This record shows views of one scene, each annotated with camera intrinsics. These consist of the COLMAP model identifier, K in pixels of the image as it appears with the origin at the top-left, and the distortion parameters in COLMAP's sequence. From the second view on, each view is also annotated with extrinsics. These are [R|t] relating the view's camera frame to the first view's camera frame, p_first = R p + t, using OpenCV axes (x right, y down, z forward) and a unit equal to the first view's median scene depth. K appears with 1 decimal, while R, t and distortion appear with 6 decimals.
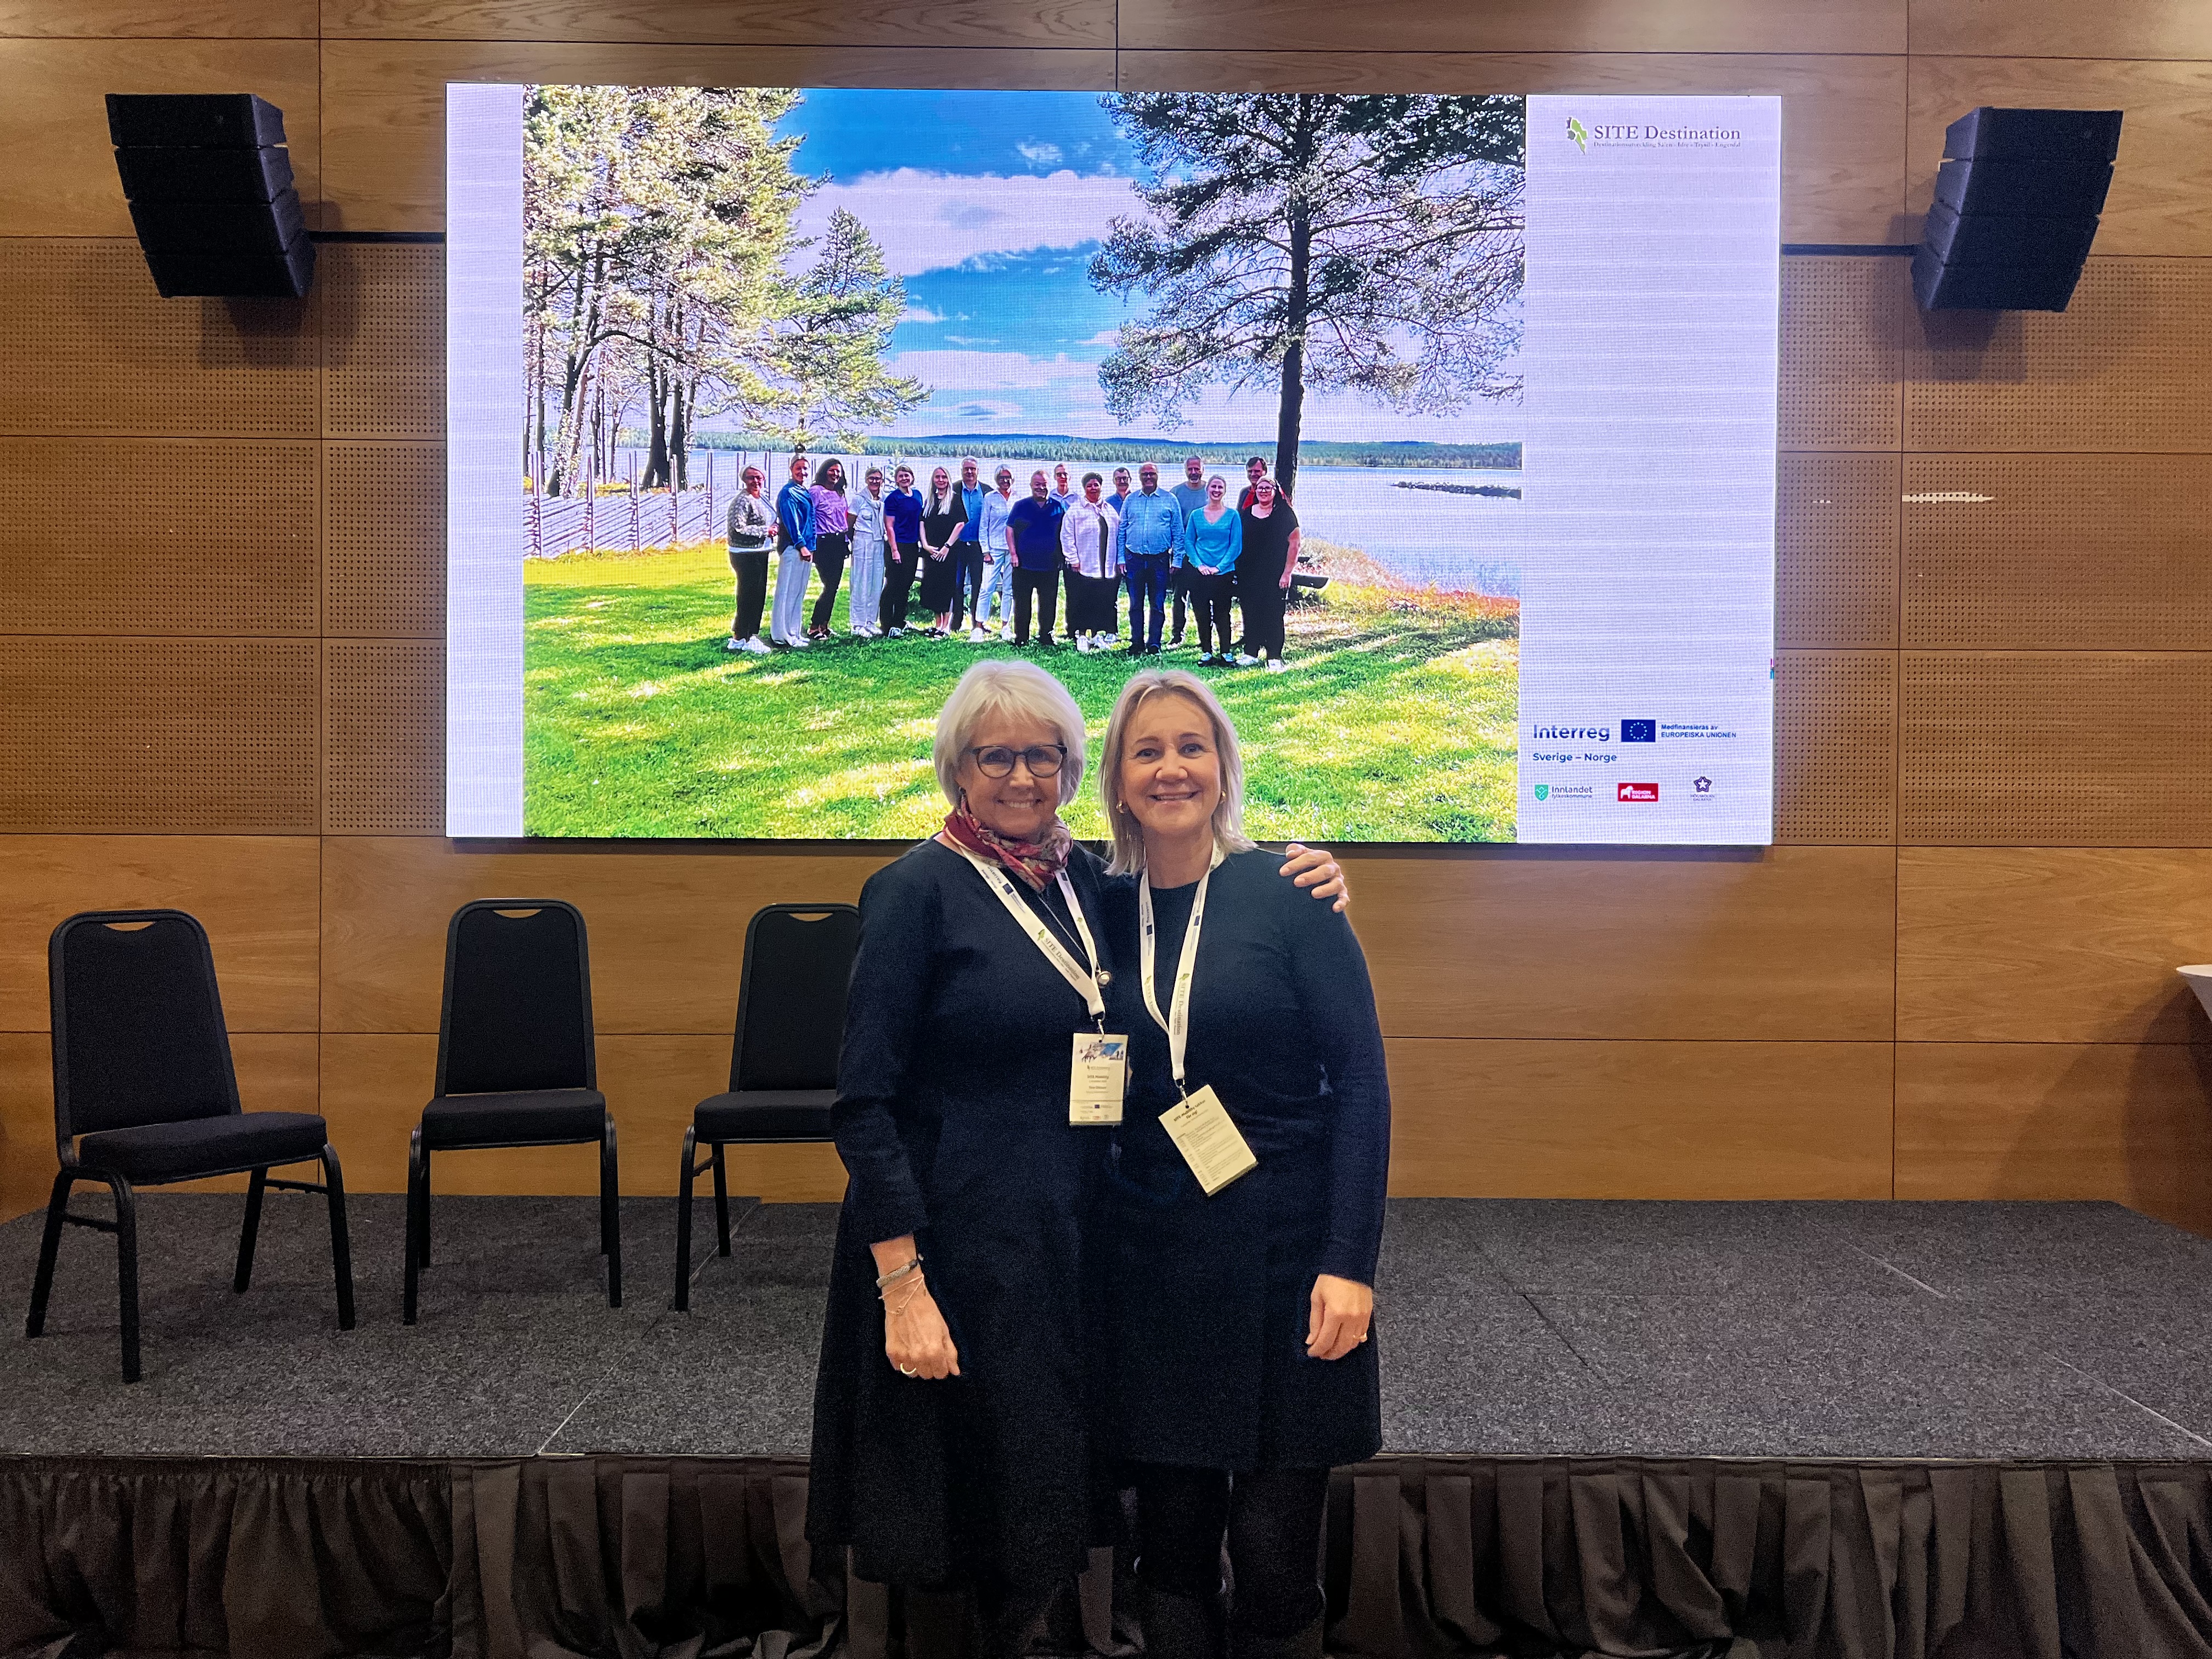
lens RADIAL K [[1681.9, 0, 1111.3], [0, 1681.9, 858.3], [0, 0, 1]] dist [0.007368, -0.016069]
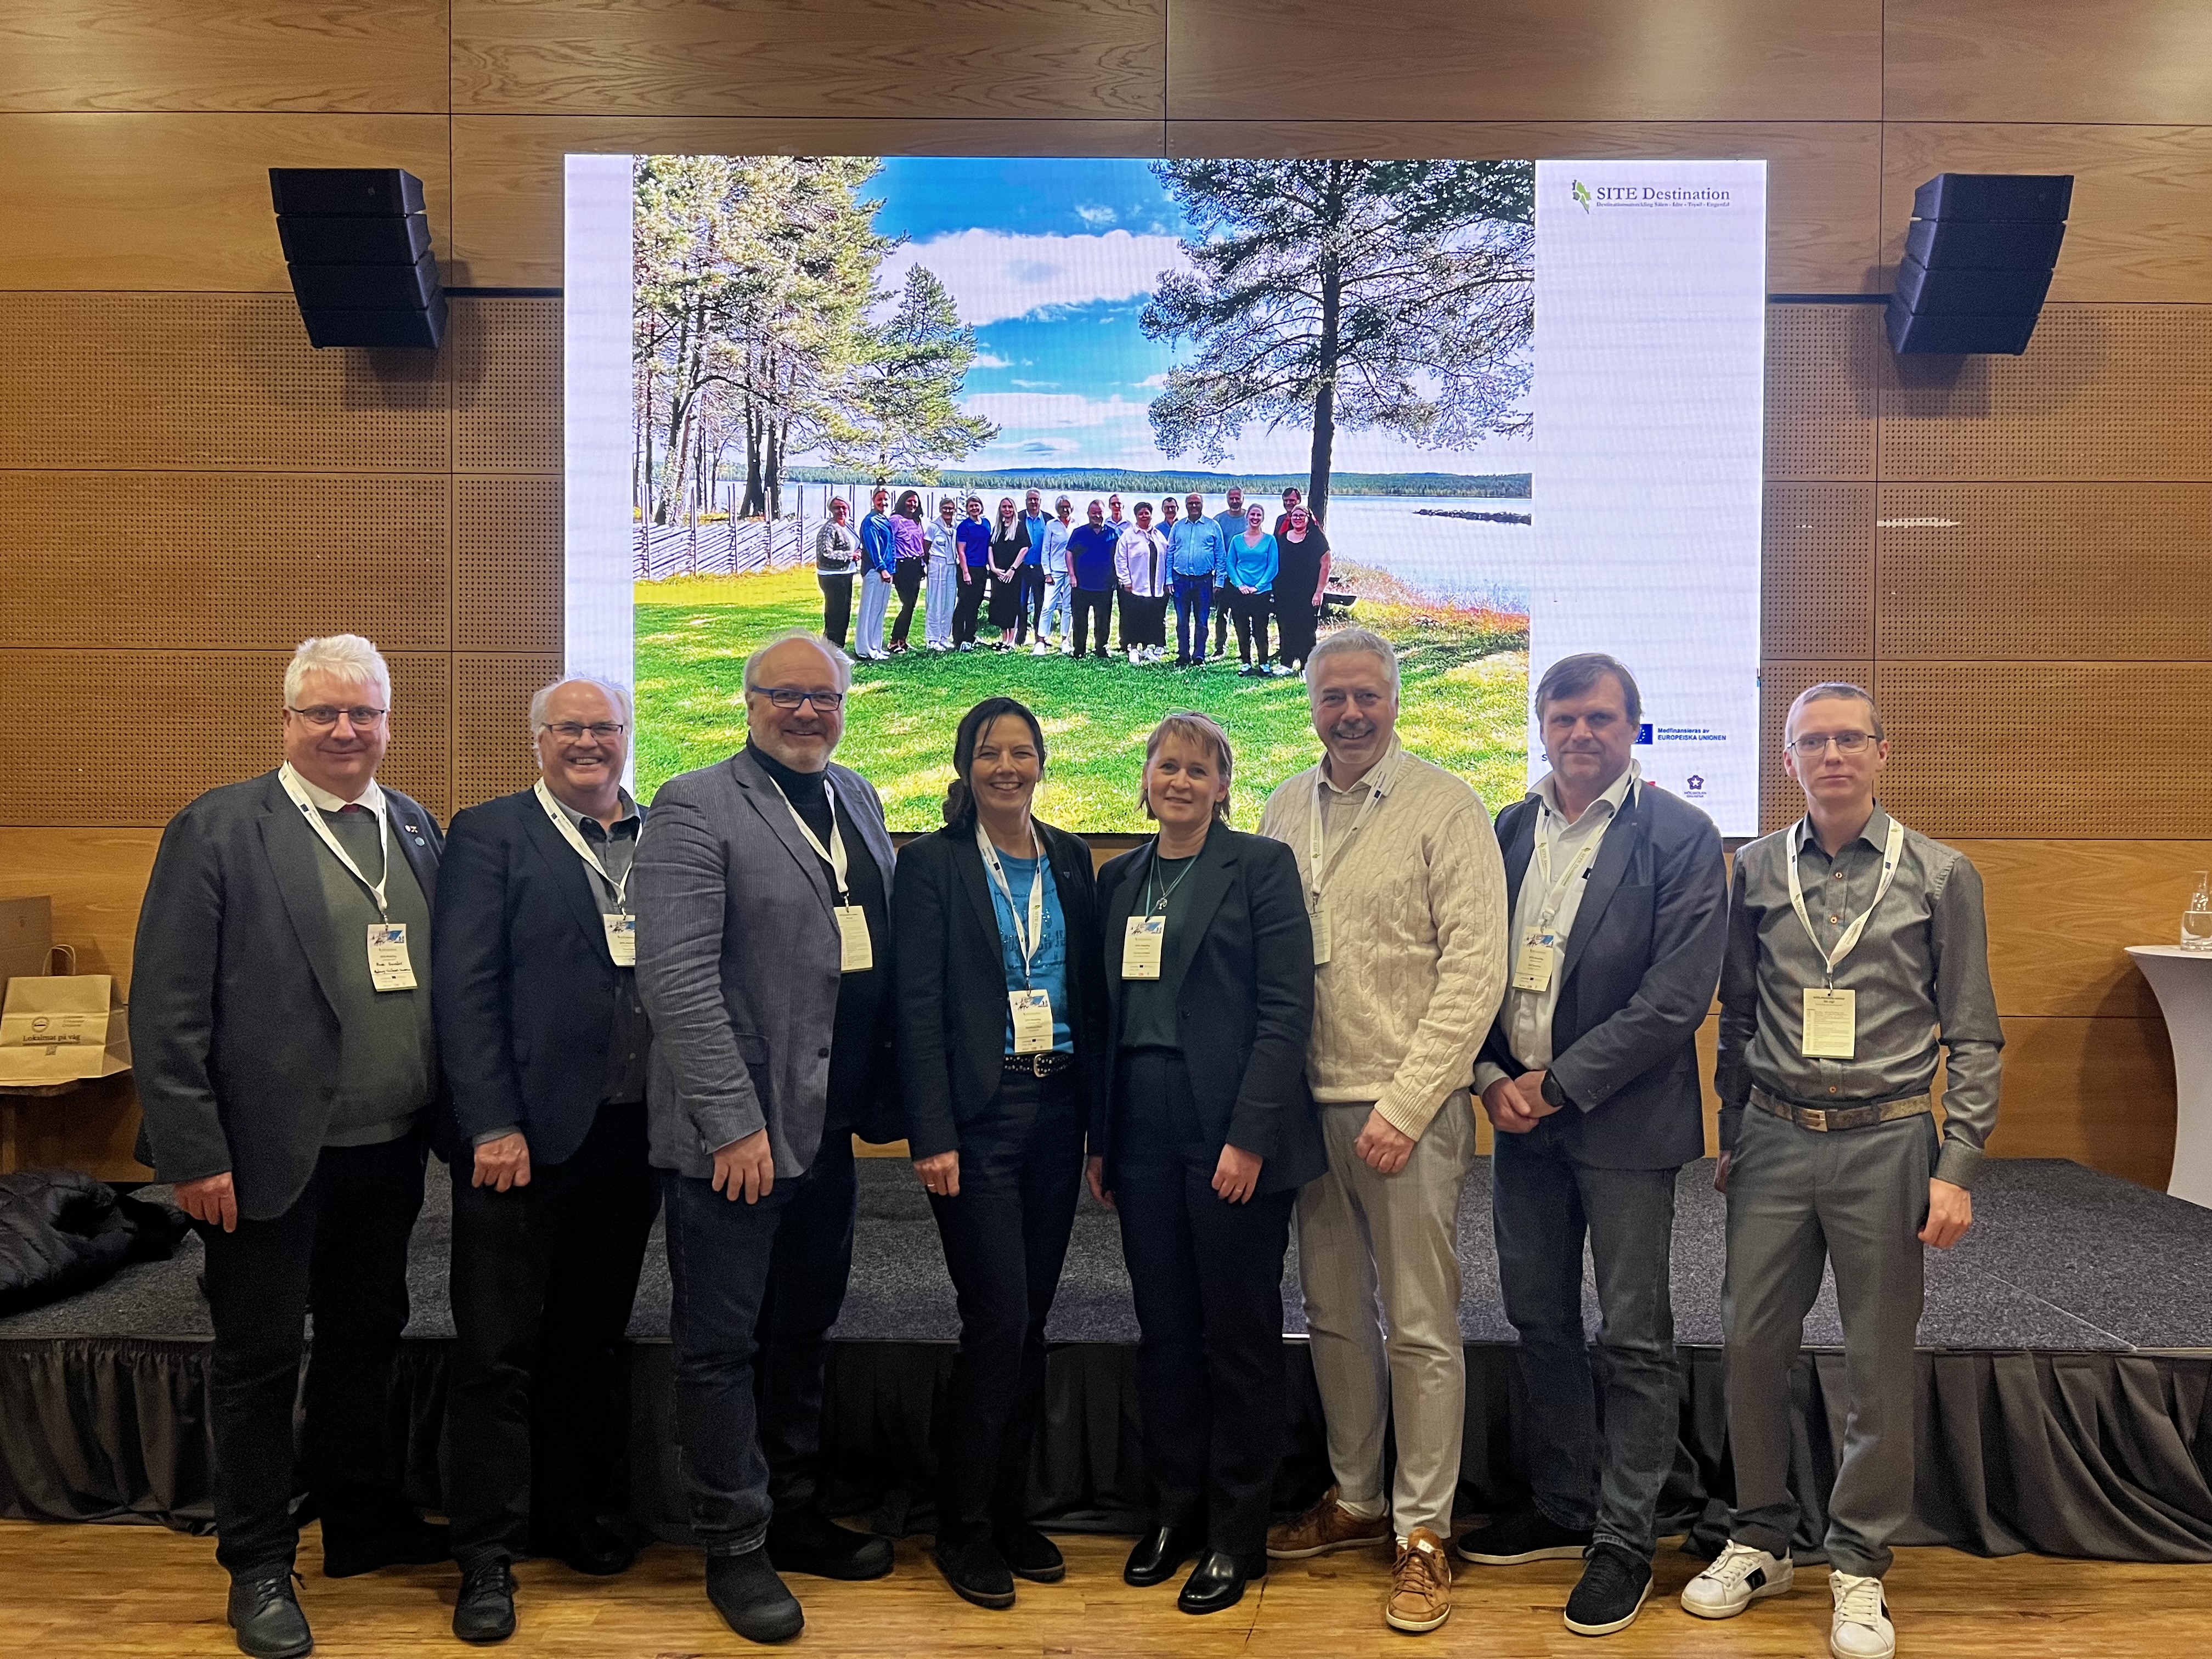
lens RADIAL K [[1681.9, 0, 1107.0], [0, 1681.9, 875.1], [0, 0, 1]] dist [0.007368, -0.016069]
pose [[0.999953, -0.000299, -0.009720, -0.024814], [0.000332, 0.999994, 0.003398, 0.013288], [0.009719, -0.003402, 0.999947, -0.111805]]
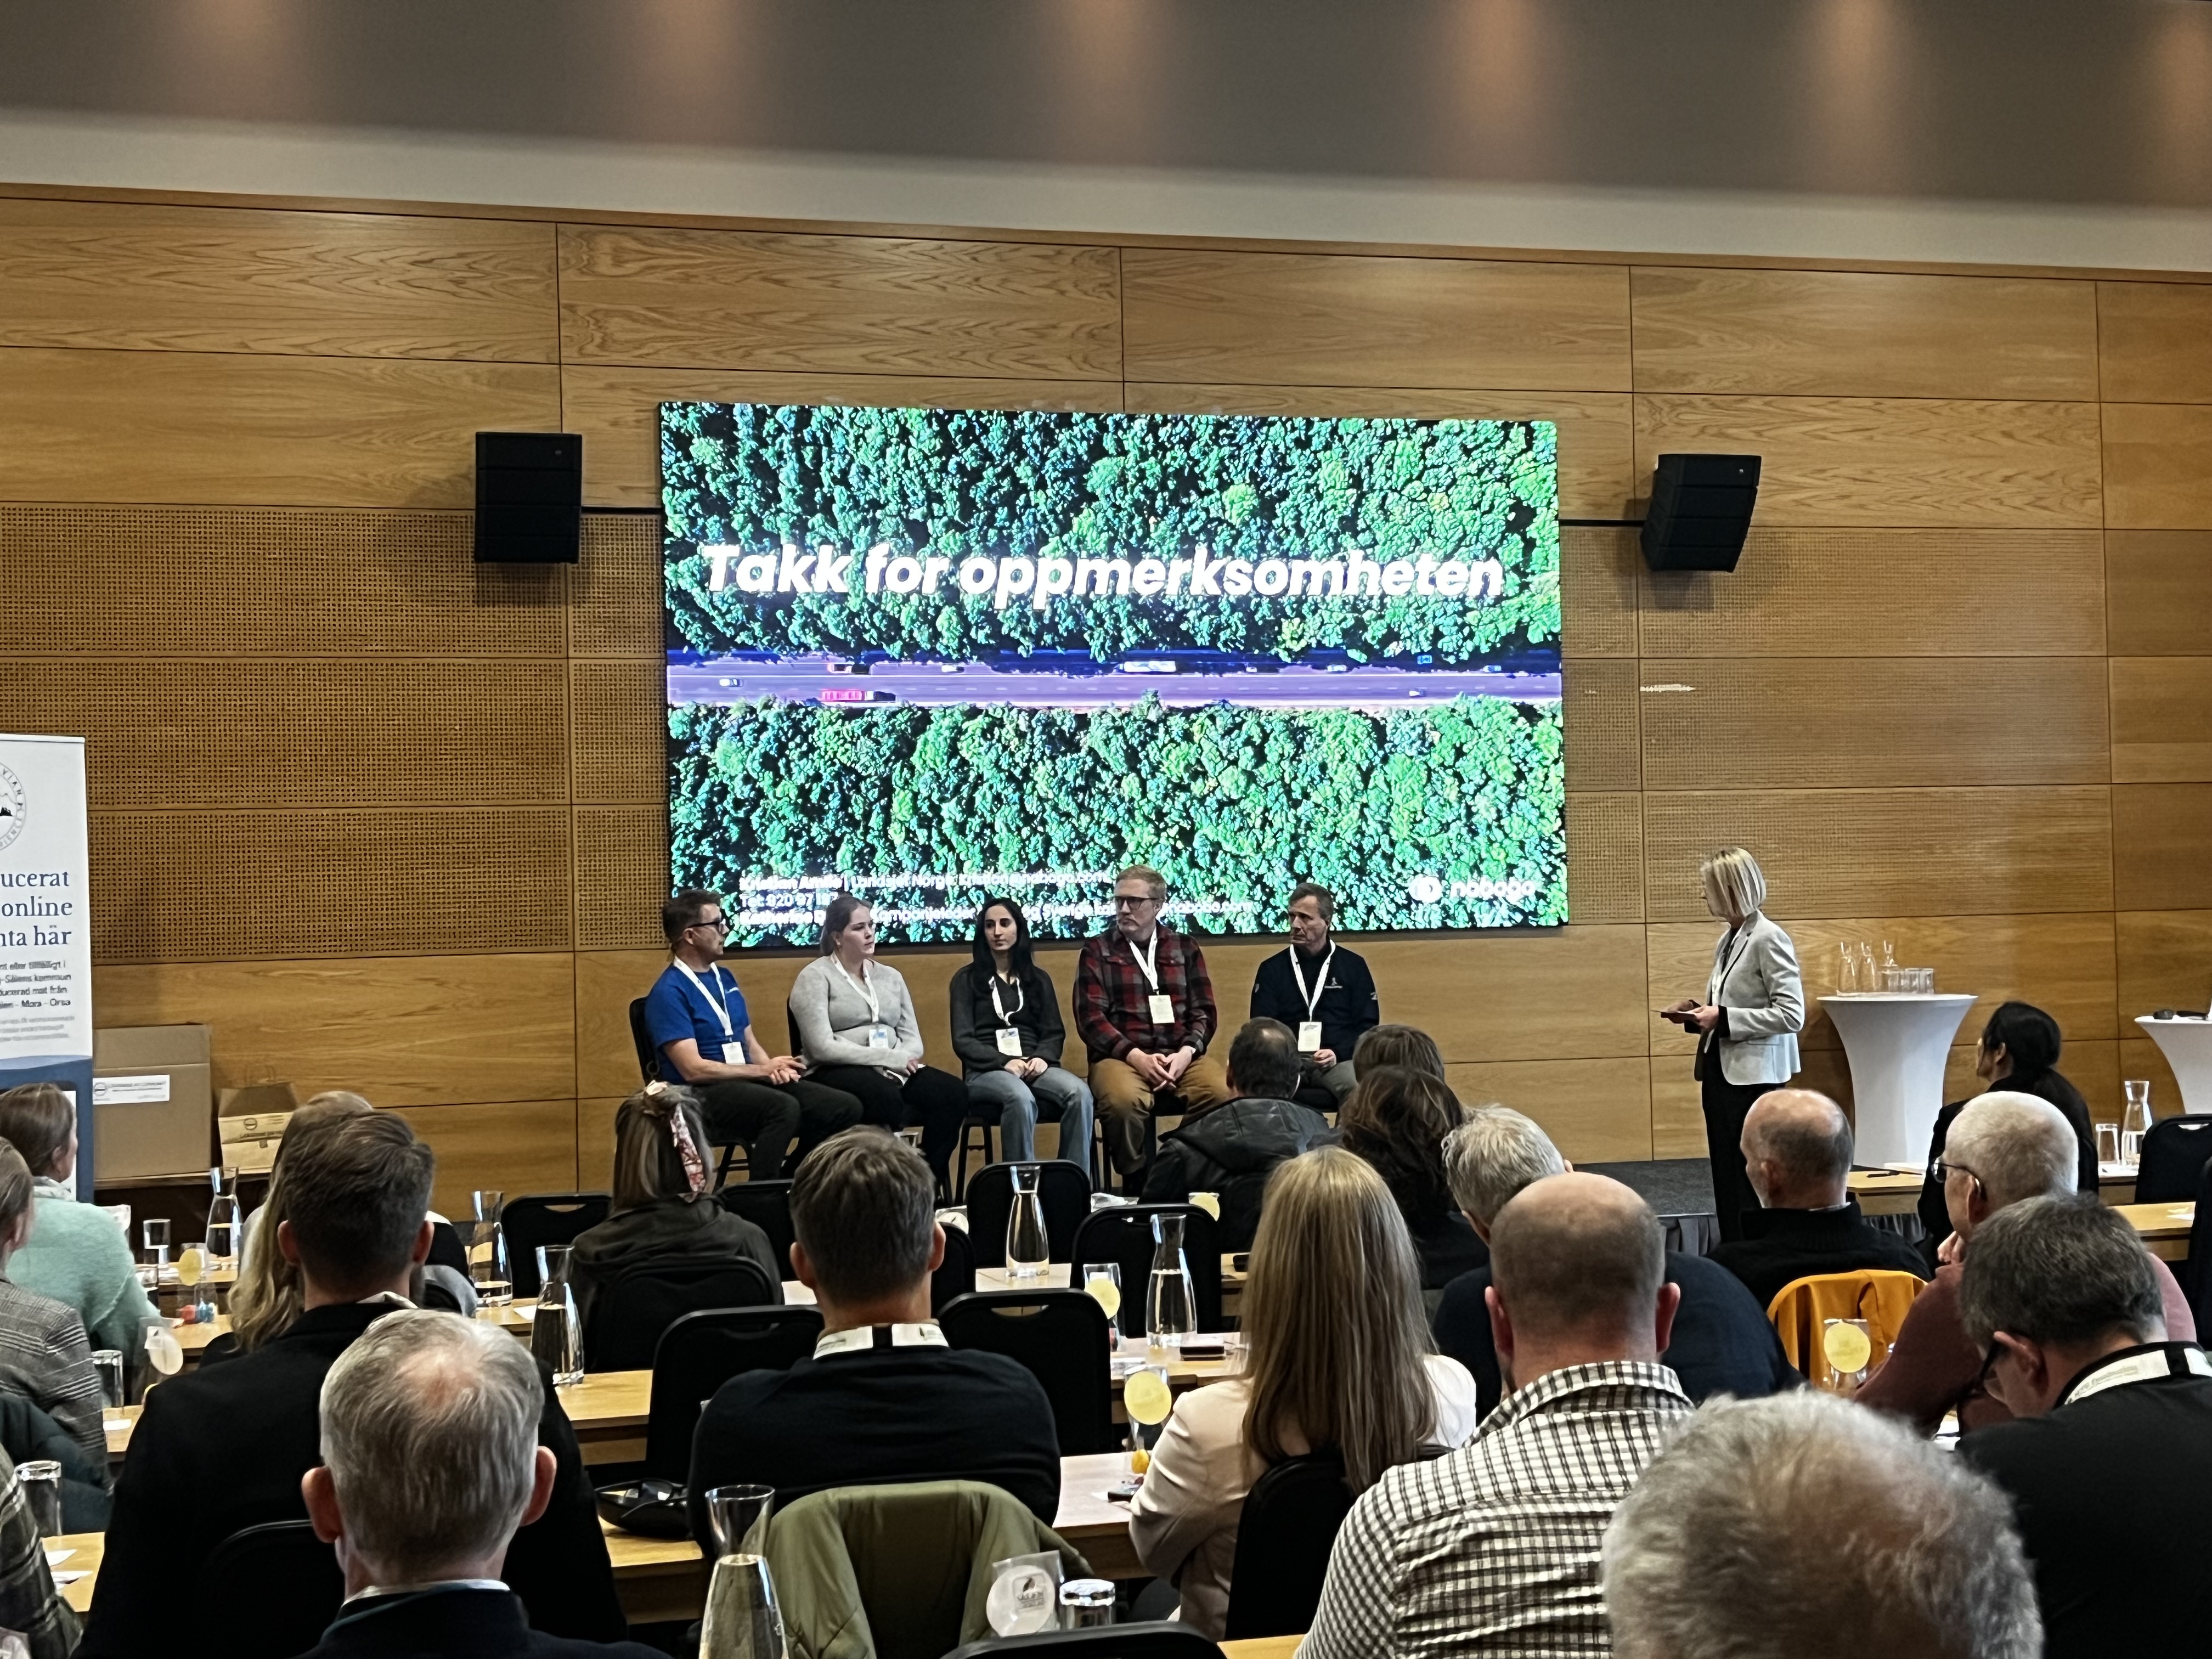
lens RADIAL K [[3028.2, 0, 1107.0], [0, 3028.2, 825.8], [0, 0, 1]] dist [0.039243, 0.000000]
pose [[0.962324, -0.022345, 0.270987, -0.716022], [0.031729, 0.999037, -0.030295, -0.027364], [-0.270049, 0.037752, 0.962106, -1.454140]]
